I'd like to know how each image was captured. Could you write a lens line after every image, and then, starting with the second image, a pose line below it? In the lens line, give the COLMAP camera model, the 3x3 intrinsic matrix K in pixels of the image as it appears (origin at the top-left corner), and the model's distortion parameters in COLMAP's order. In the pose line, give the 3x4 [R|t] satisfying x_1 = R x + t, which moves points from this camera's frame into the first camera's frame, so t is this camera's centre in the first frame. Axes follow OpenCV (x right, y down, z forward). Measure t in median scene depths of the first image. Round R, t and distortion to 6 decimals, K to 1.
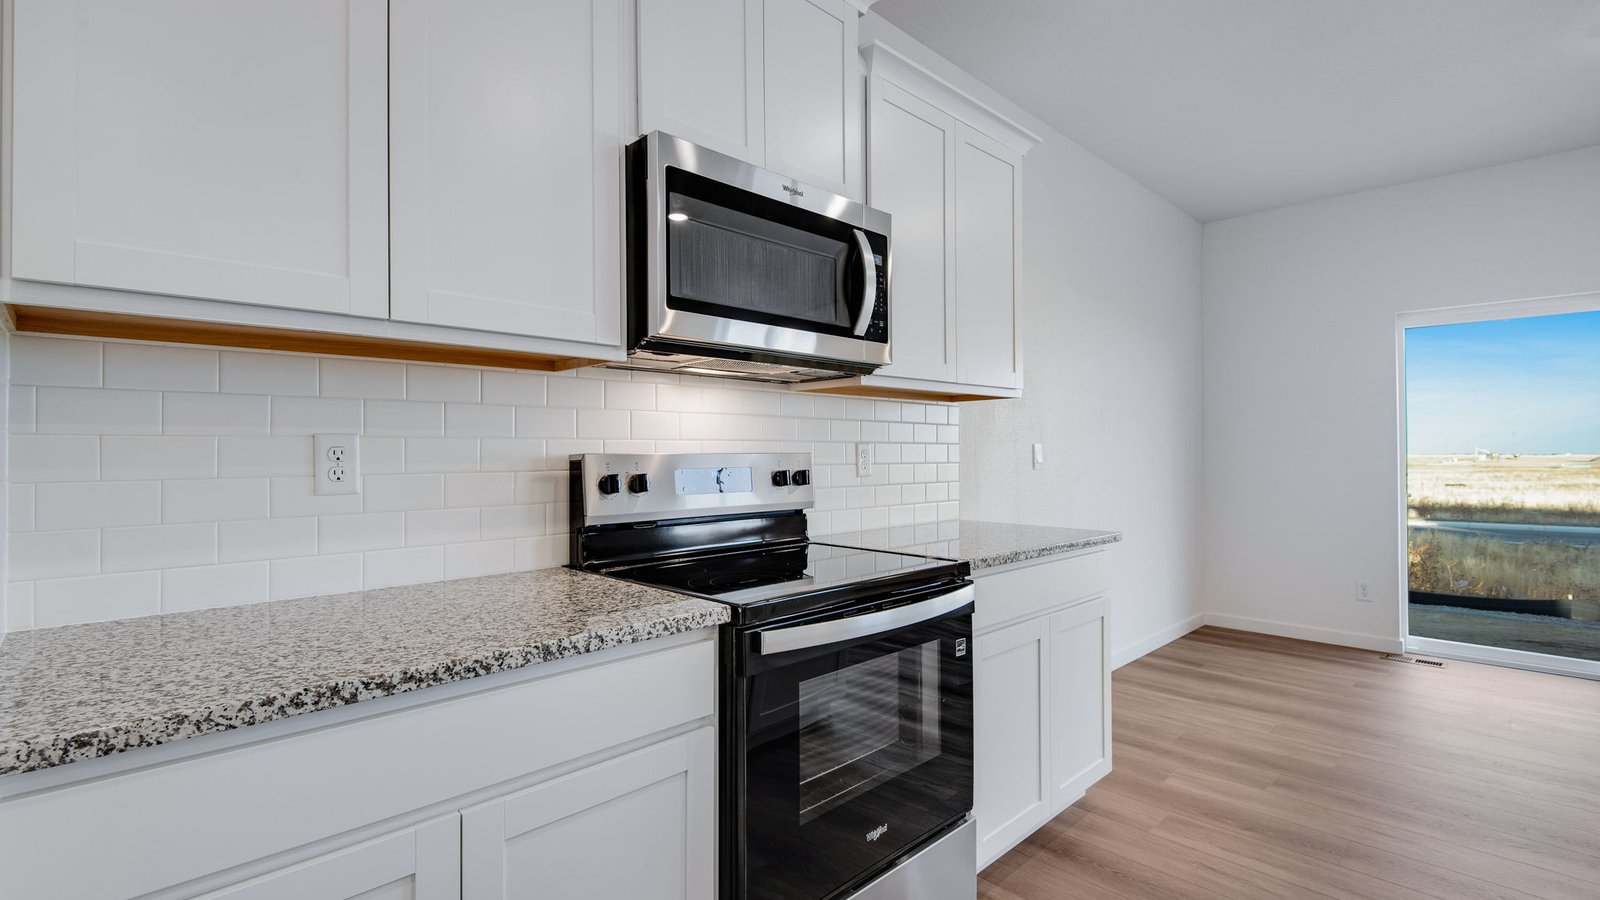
lens RADIAL K [[726.7, 0, 800.0], [0, 726.7, 450.0], [0, 0, 1]] dist [0.027286, -0.021311]
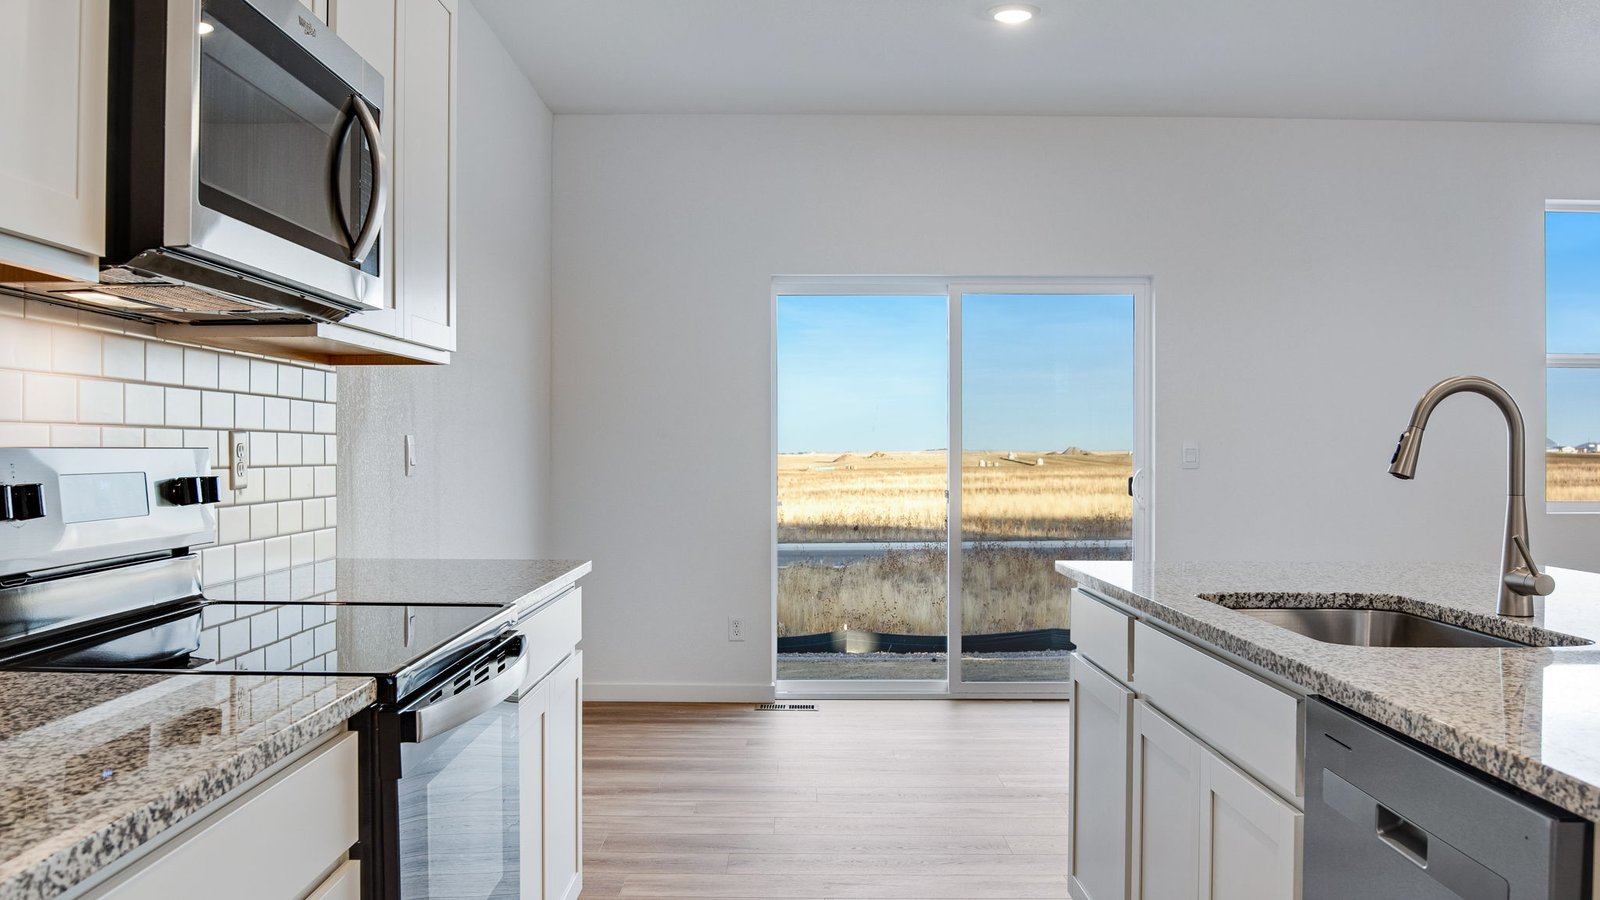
lens RADIAL K [[1334.7, 0, 800.0], [0, 1334.7, 450.0], [0, 0, 1]] dist [-0.122110, 0.004493]
pose [[0.696666, 0.002420, 0.717391, -0.315600], [-0.004839, 0.999987, 0.001327, 0.001864], [-0.717379, -0.004396, 0.696669, -0.049872]]
